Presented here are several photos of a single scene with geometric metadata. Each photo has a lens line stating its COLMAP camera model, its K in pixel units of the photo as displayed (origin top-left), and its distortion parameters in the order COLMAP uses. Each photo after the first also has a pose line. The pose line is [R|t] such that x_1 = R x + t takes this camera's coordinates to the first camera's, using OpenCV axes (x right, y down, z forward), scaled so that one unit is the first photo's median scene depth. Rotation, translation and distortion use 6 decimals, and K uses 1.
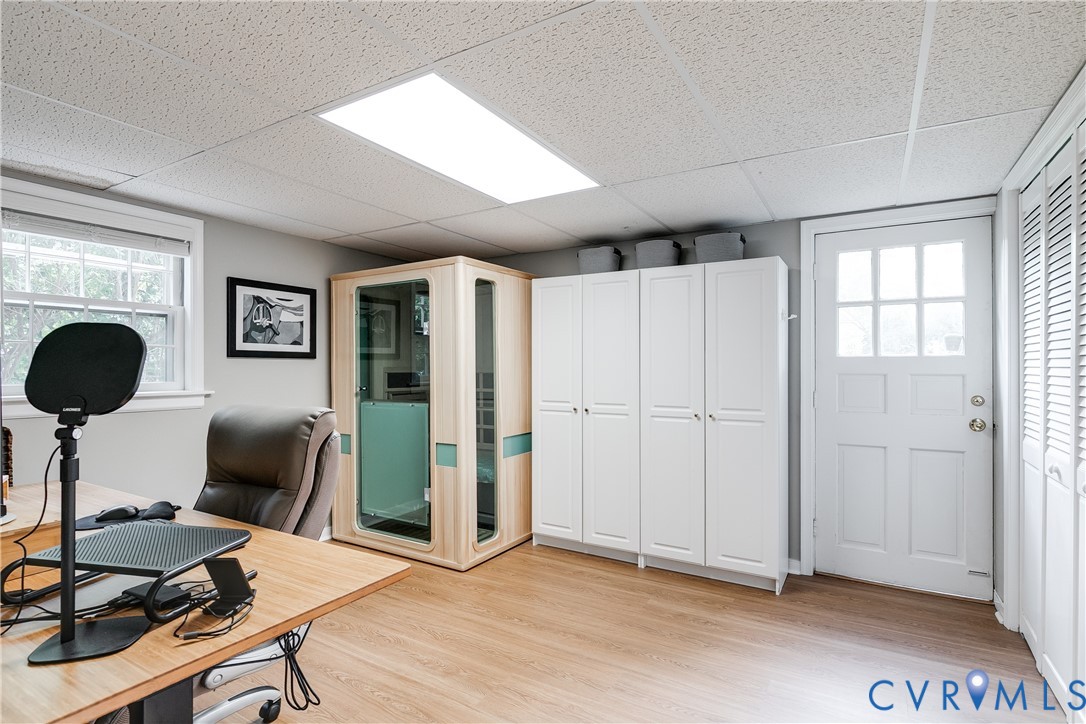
lens RADIAL K [[533.0, 0, 547.1], [0, 533.0, 366.0], [0, 0, 1]] dist [-0.001216, 0.000295]
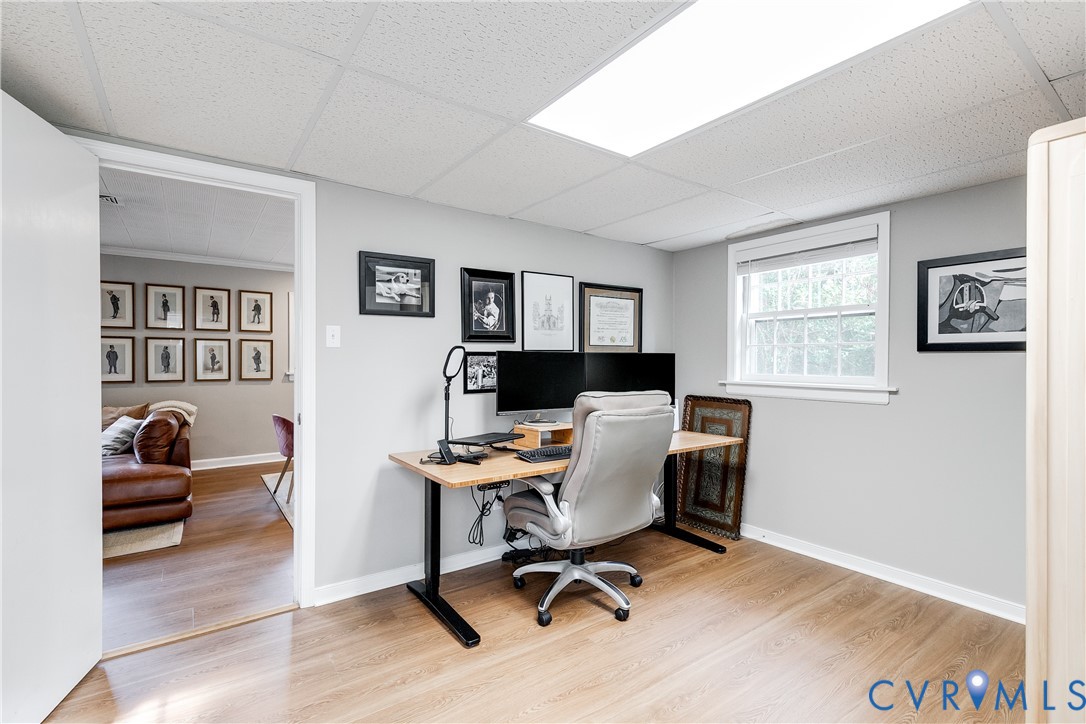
lens RADIAL K [[495.9, 0, 549.3], [0, 495.9, 365.1], [0, 0, 1]] dist [0.007925, -0.001223]
pose [[-0.392097, 0.007327, -0.919895, 0.400452], [-0.001155, 0.999964, 0.008457, -0.000129], [0.919923, 0.004378, -0.392074, 0.732500]]
